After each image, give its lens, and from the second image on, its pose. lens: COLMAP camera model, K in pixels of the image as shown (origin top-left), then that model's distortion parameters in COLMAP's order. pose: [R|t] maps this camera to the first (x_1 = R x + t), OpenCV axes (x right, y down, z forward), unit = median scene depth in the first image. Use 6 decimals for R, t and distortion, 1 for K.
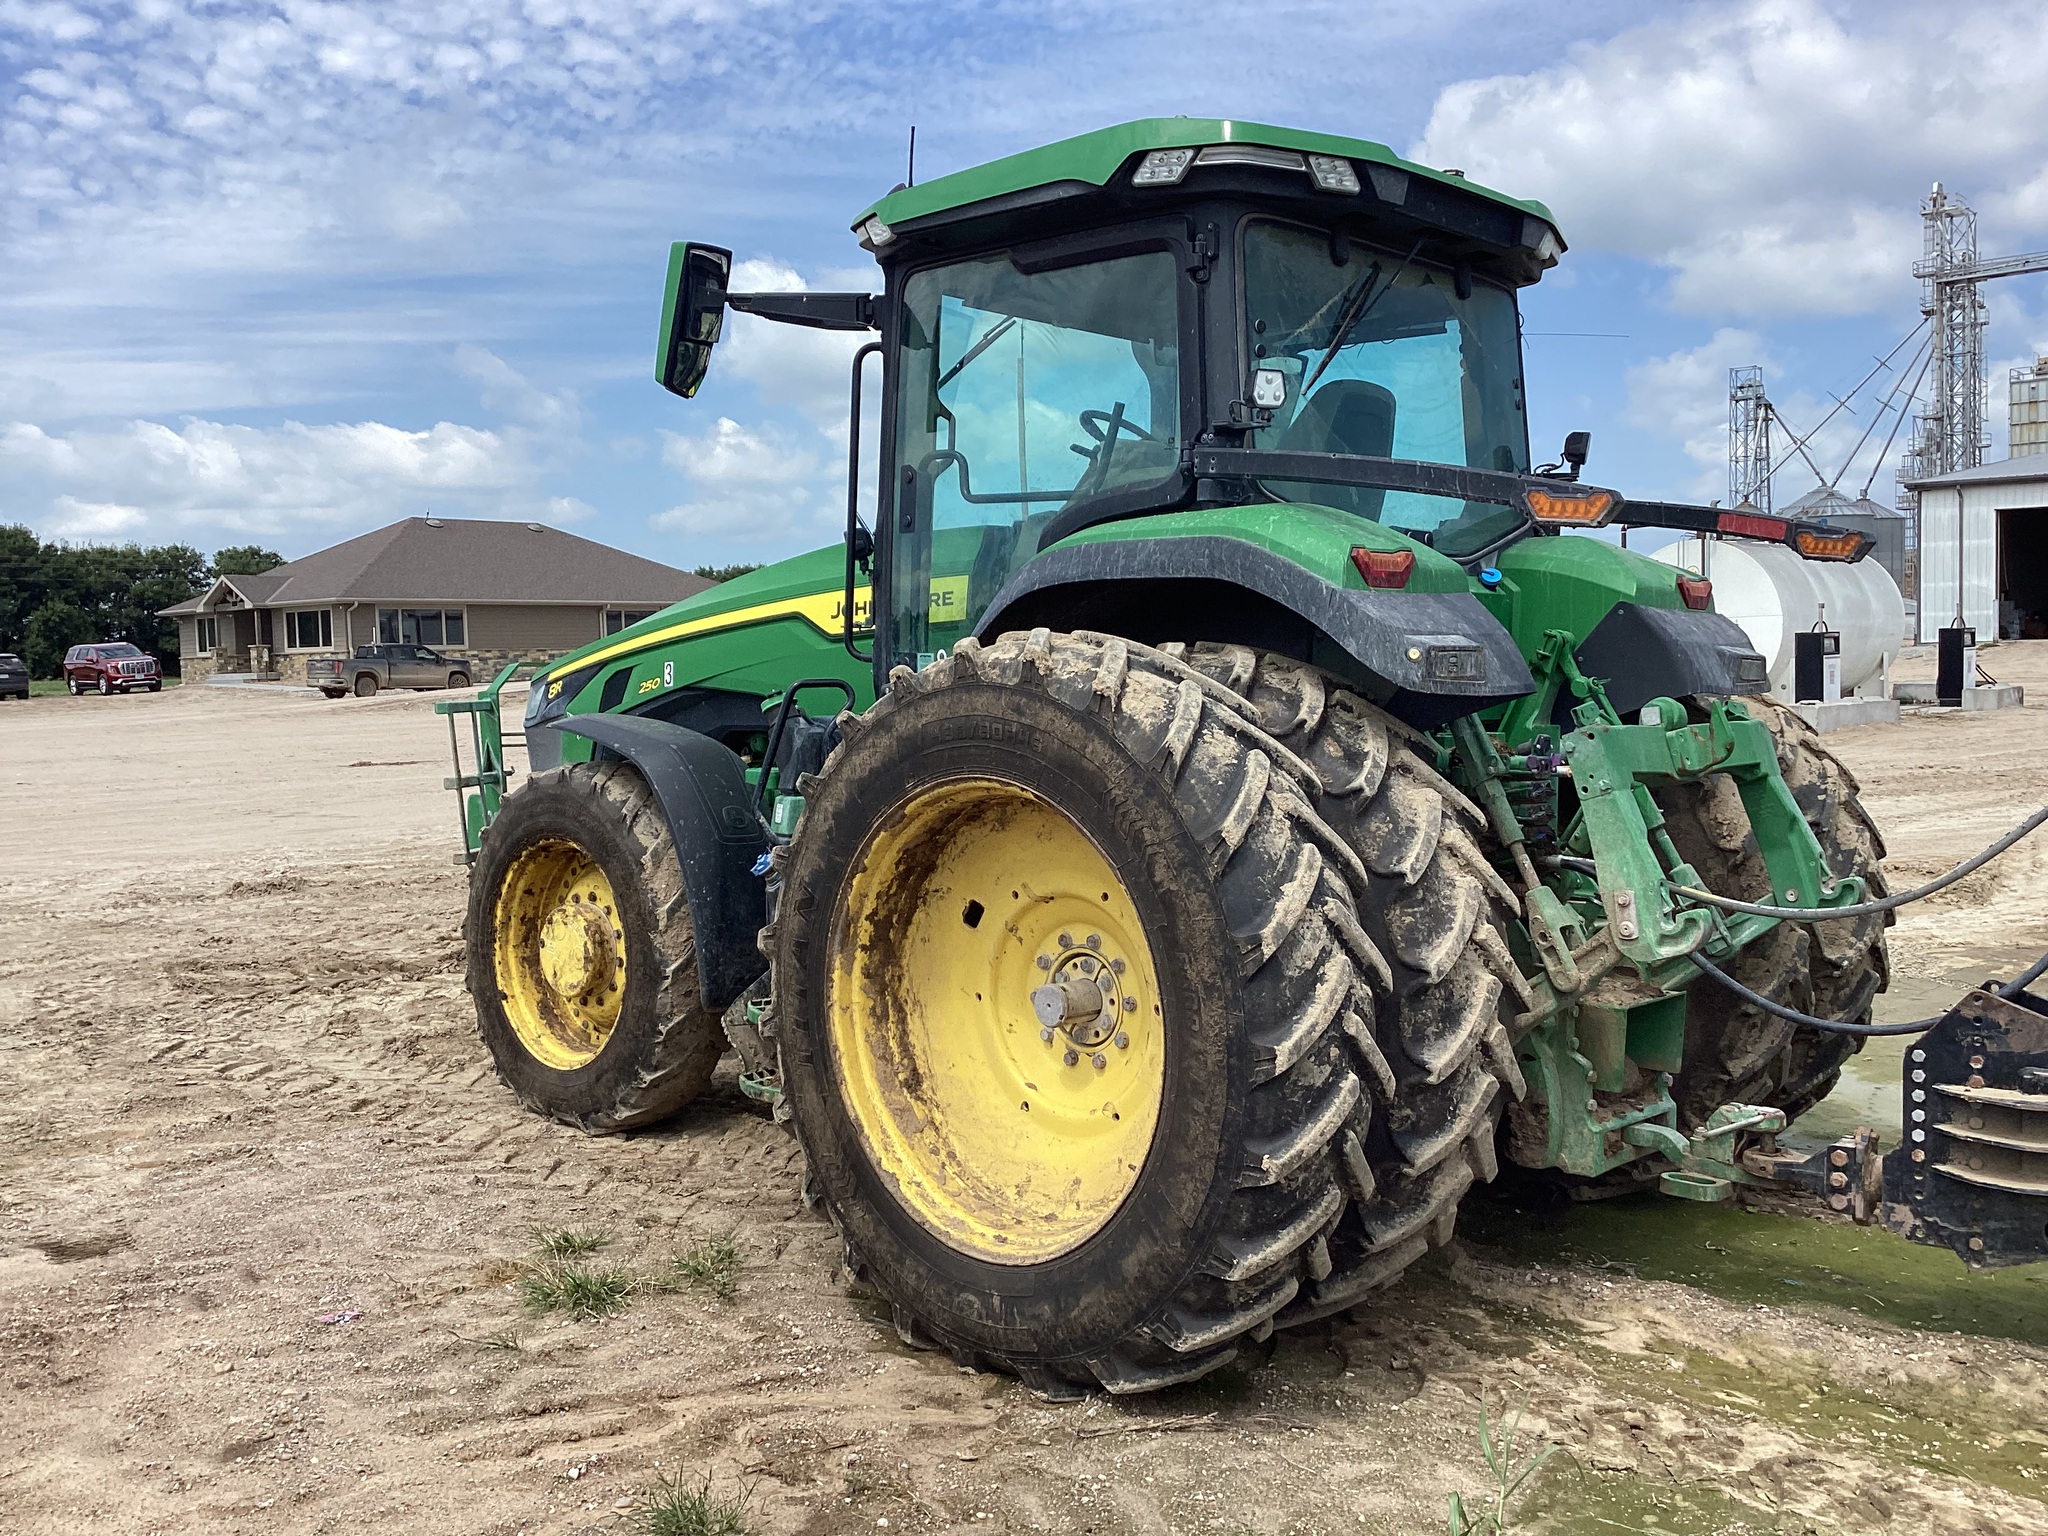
lens RADIAL K [[1899.0, 0, 1015.1], [0, 1899.0, 775.5], [0, 0, 1]] dist [0.124289, -0.245465]
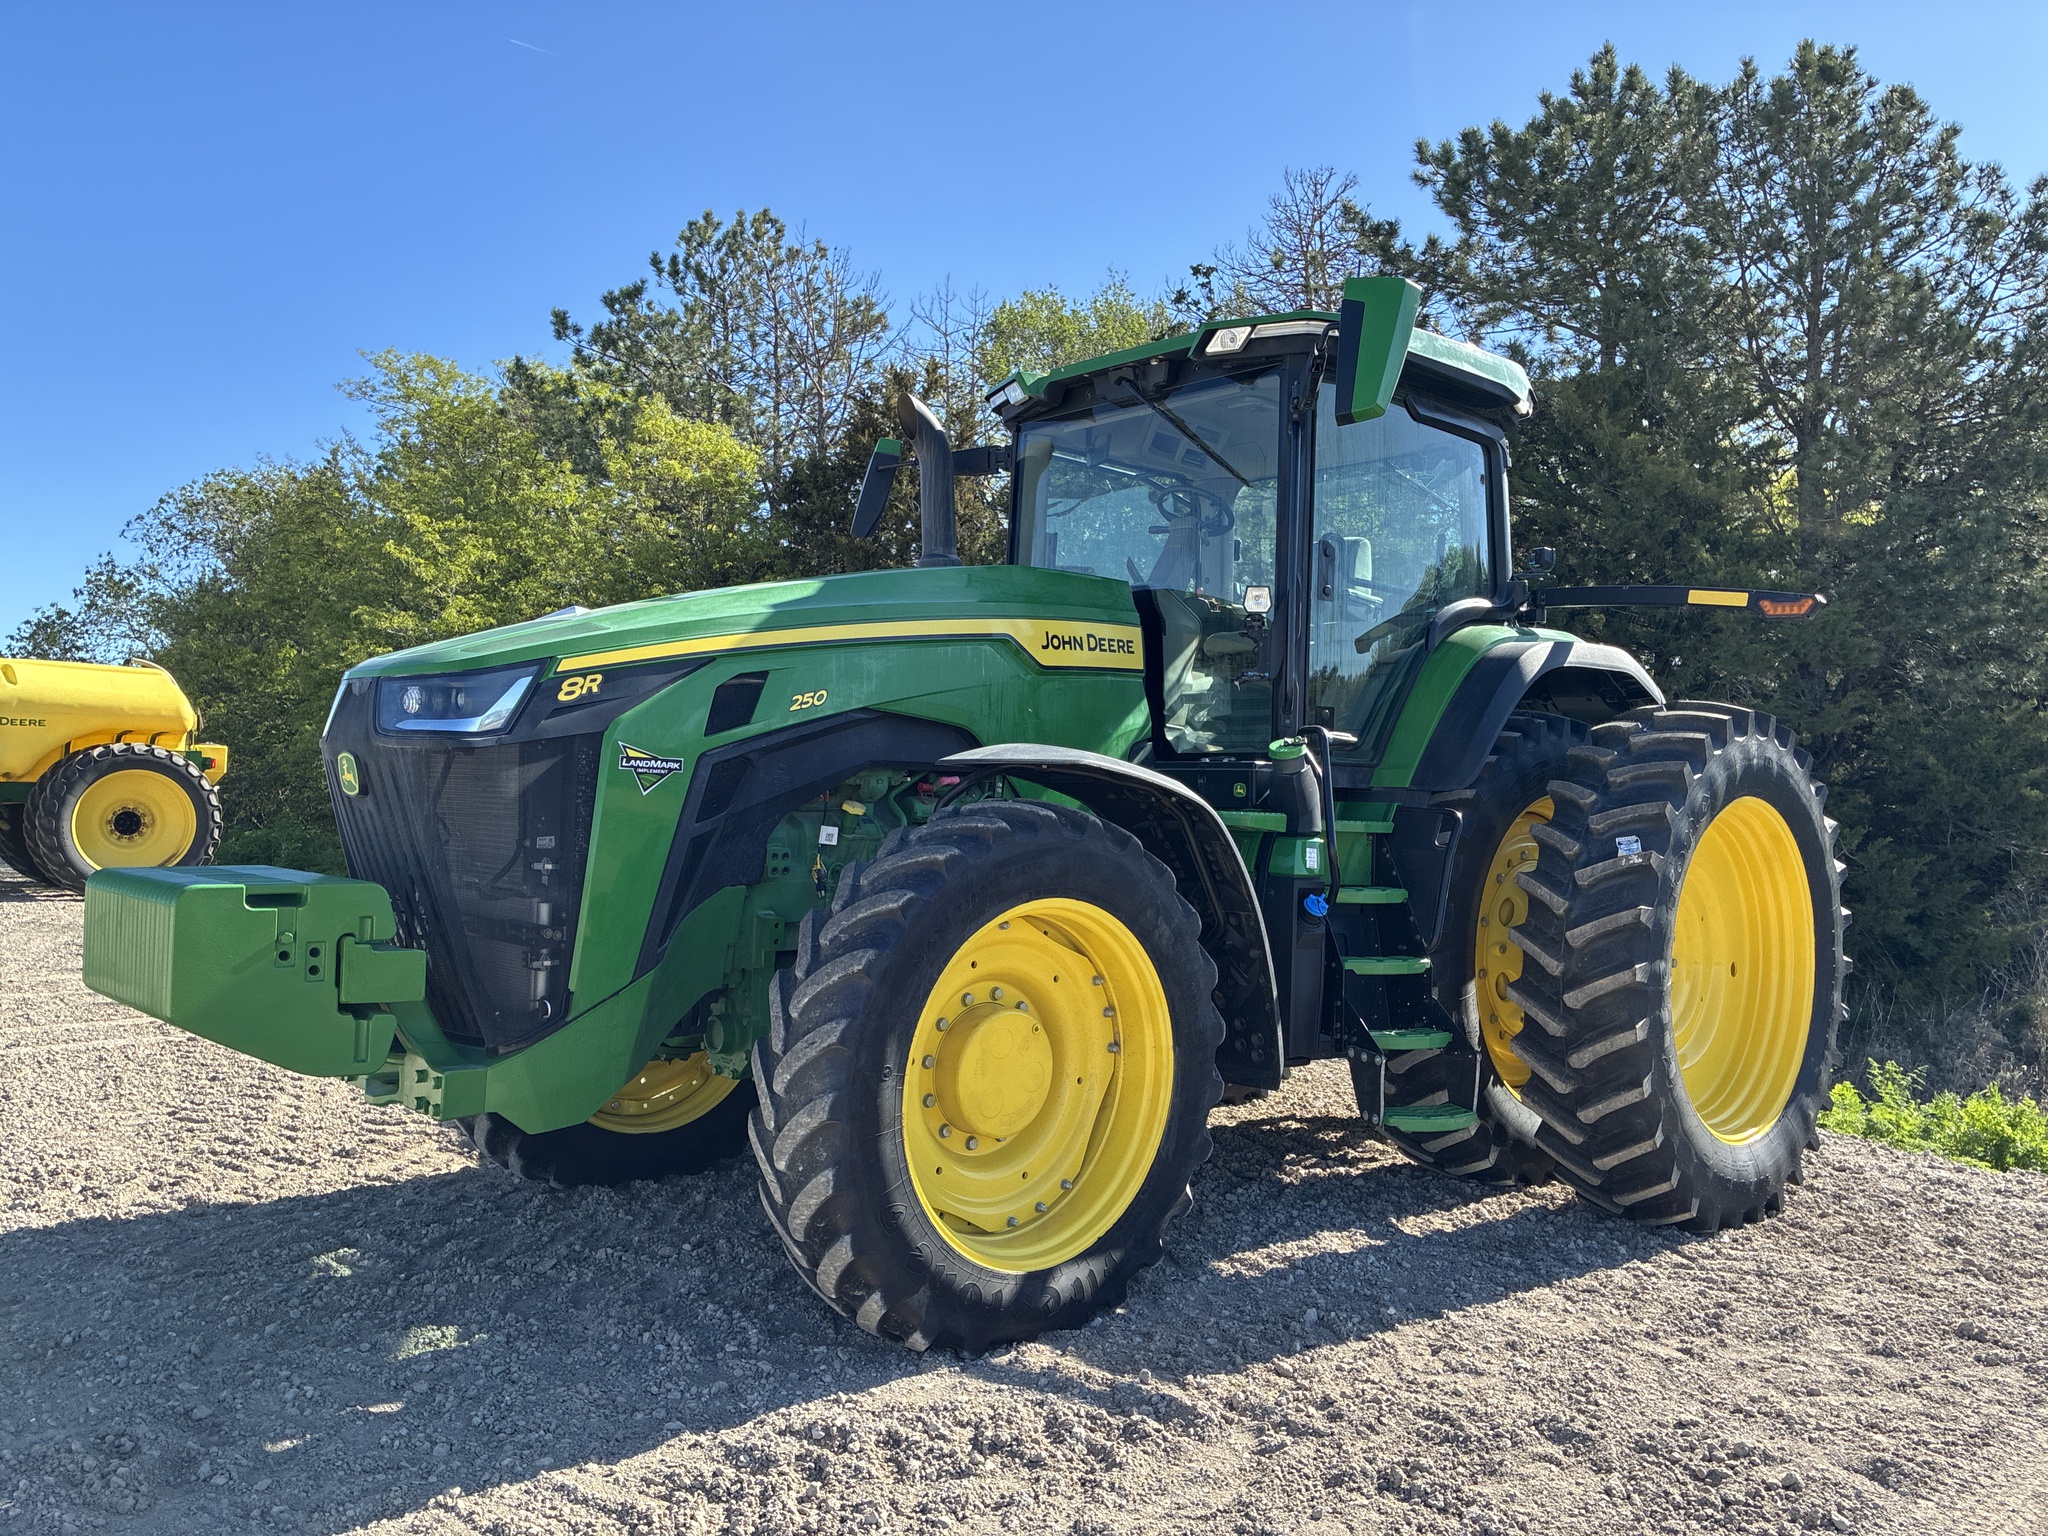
lens RADIAL K [[1638.7, 0, 1058.9], [0, 1638.7, 777.4], [0, 0, 1]] dist [0.018305, -0.005803]
pose [[-0.036522, 0.016599, 0.999195, -1.228716], [0.012833, 0.999787, -0.016140, -0.012020], [-0.999250, 0.012233, -0.036727, 1.436512]]
